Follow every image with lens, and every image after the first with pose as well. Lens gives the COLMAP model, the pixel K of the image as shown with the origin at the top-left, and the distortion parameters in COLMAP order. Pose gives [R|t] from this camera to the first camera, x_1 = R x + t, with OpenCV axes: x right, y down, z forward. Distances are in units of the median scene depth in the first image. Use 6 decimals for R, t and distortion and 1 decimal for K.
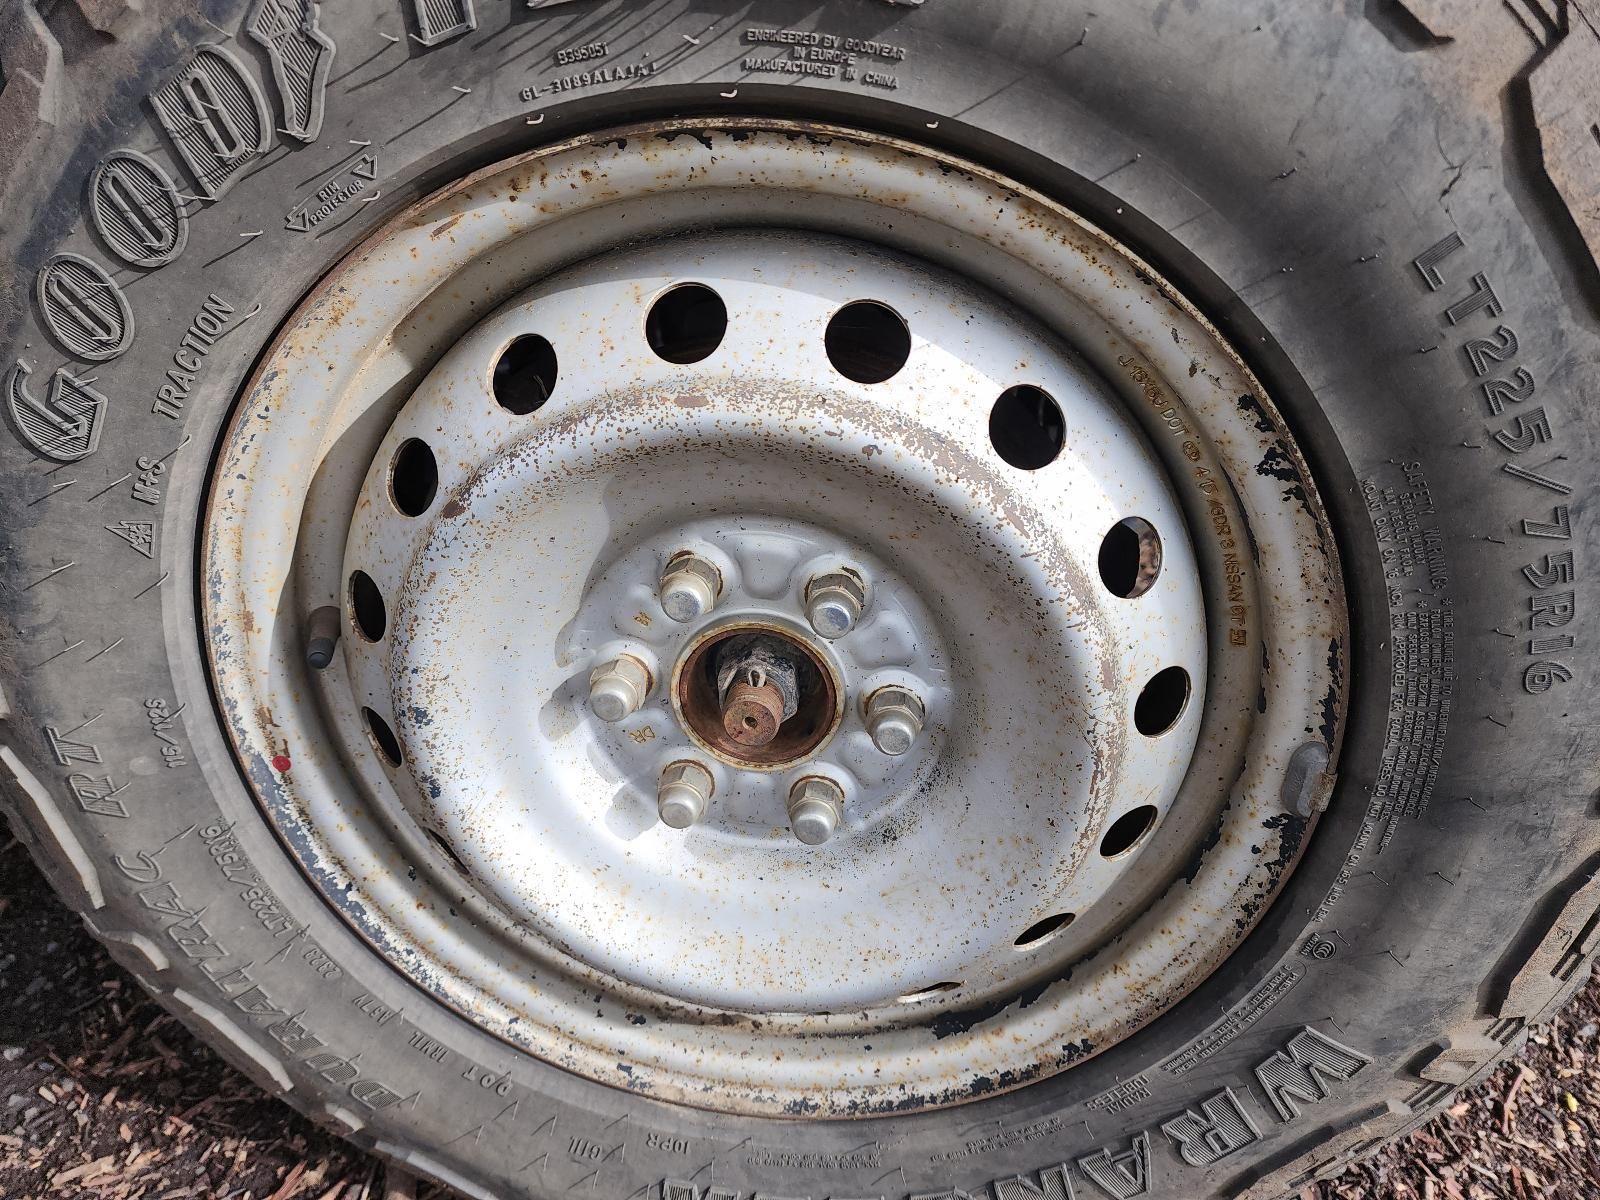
lens RADIAL K [[1090.5, 0, 800.0], [0, 1090.5, 600.0], [0, 0, 1]] dist [0.055862, -0.065485]
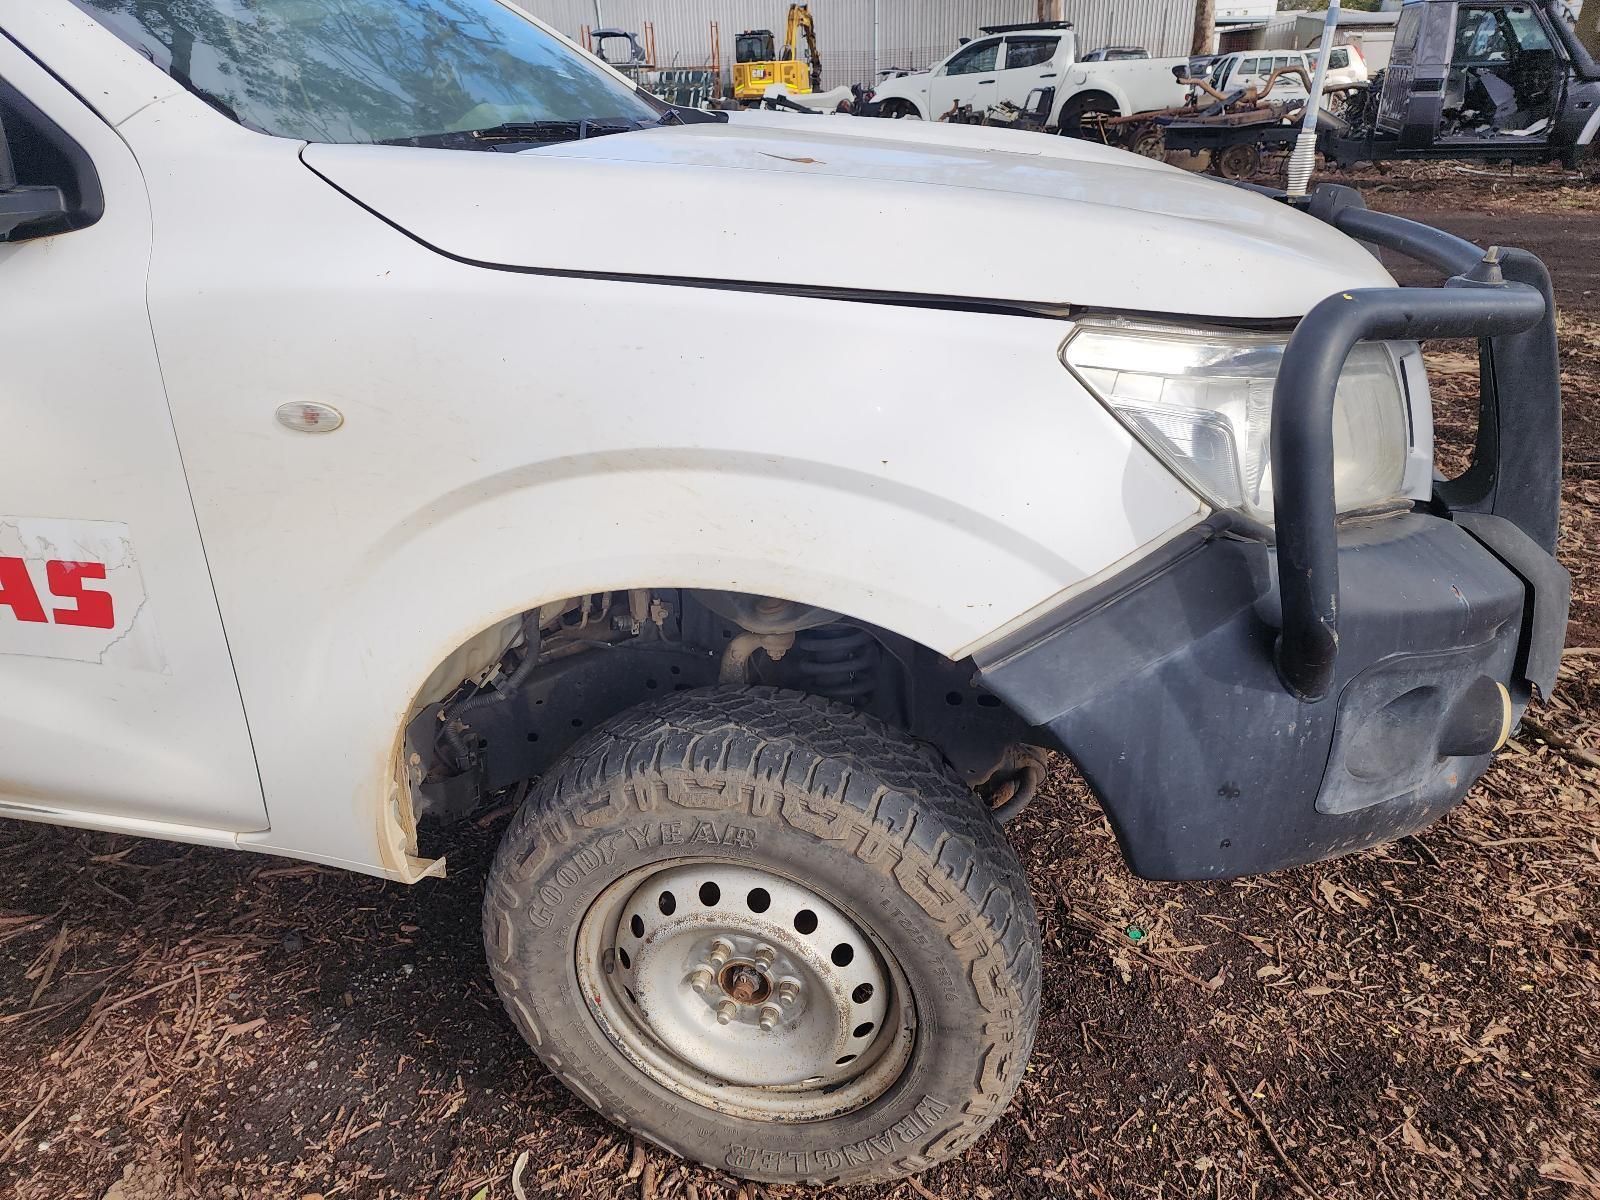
lens RADIAL K [[1090.5, 0, 800.0], [0, 1090.5, 600.0], [0, 0, 1]] dist [0.055862, -0.065485]
pose [[0.986180, -0.050669, -0.157740, 0.620561], [0.048557, 0.998672, -0.017219, -0.881943], [0.158403, 0.009322, 0.987331, -1.934891]]
